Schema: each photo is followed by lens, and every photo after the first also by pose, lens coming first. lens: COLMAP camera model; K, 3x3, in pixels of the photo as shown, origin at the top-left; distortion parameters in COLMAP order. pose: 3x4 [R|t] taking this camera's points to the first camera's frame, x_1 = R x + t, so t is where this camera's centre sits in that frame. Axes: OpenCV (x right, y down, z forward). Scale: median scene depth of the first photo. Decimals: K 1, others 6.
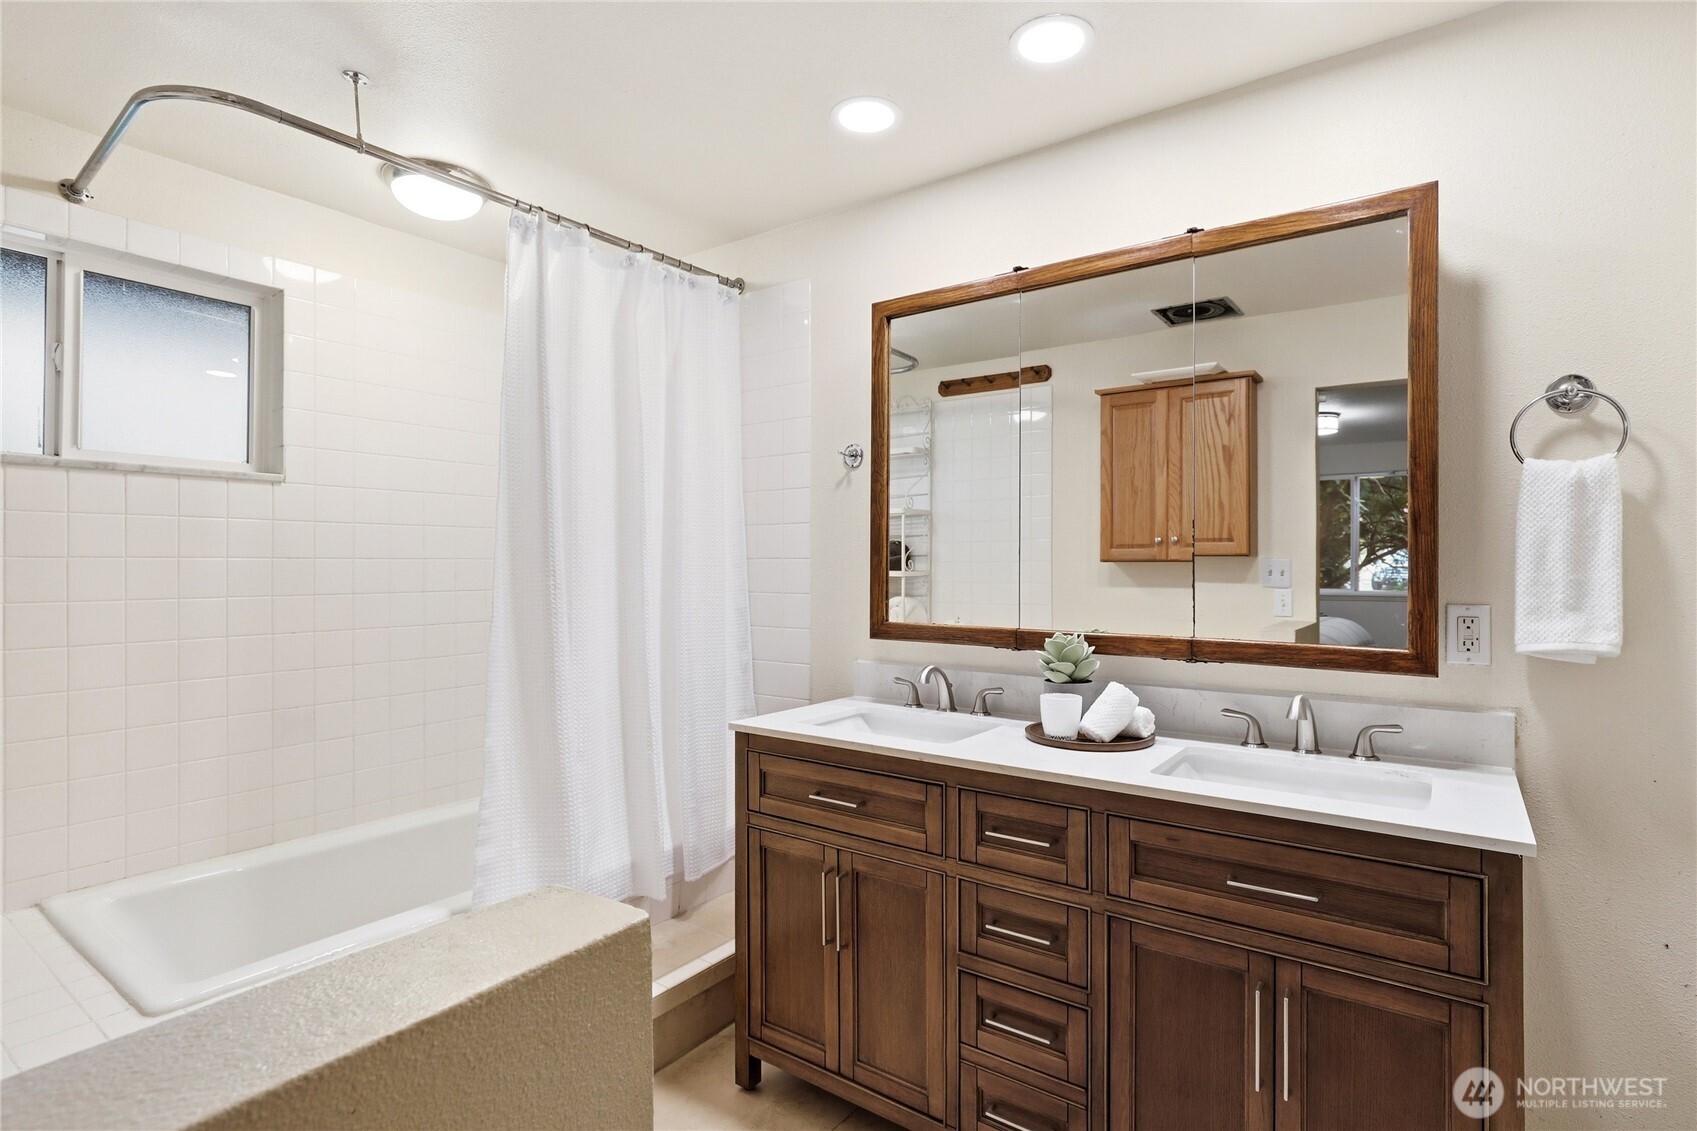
lens RADIAL K [[827.9, 0, 867.1], [0, 827.9, 574.8], [0, 0, 1]] dist [-0.018782, 0.007318]
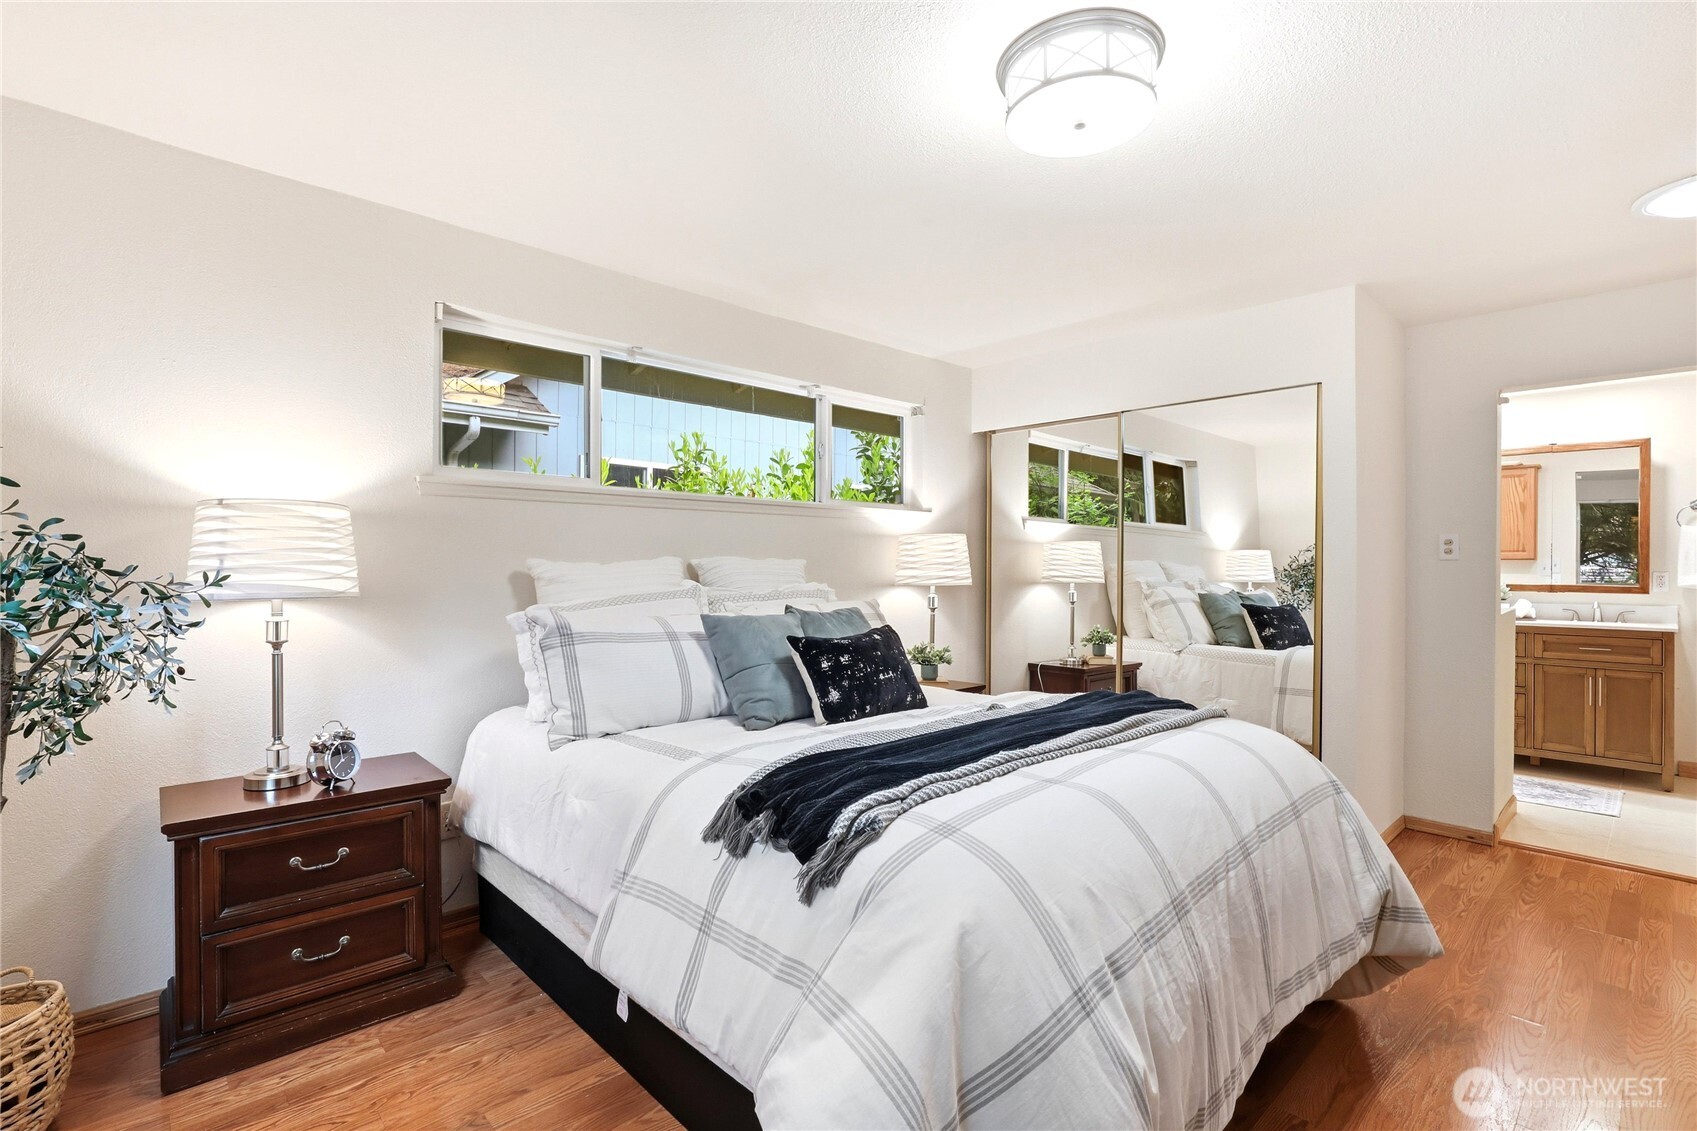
lens RADIAL K [[782.4, 0, 850.0], [0, 782.4, 590.8], [0, 0, 1]] dist [-0.003249, -0.000538]
pose [[0.982704, 0.000842, -0.185182, -1.684230], [0.001282, 0.999935, 0.011346, 0.068767], [0.185179, -0.011387, 0.982639, -2.391585]]
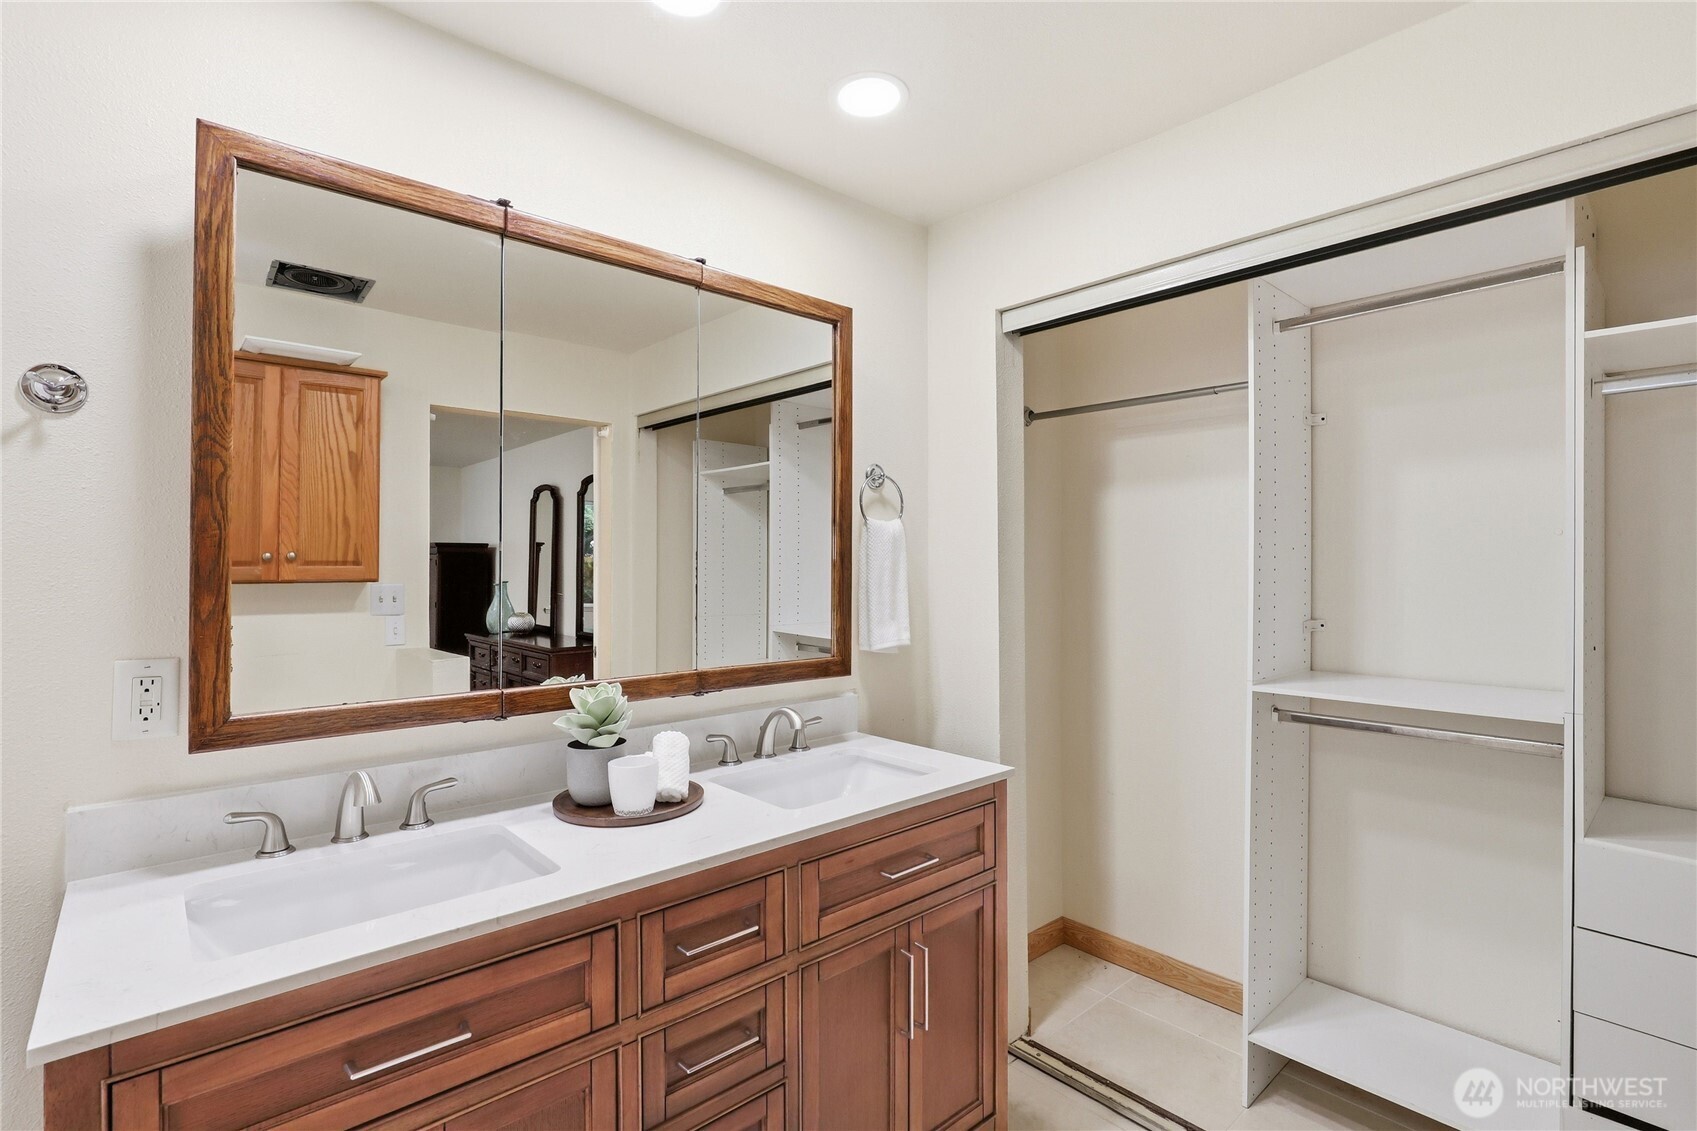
lens RADIAL K [[796.3, 0, 858.4], [0, 796.3, 567.9], [0, 0, 1]] dist [0.000780, -0.007911]
pose [[0.215472, 0.005342, 0.976495, -0.537131], [0.021542, 0.999716, -0.010222, -0.035340], [-0.976272, 0.023238, 0.215295, 0.658956]]
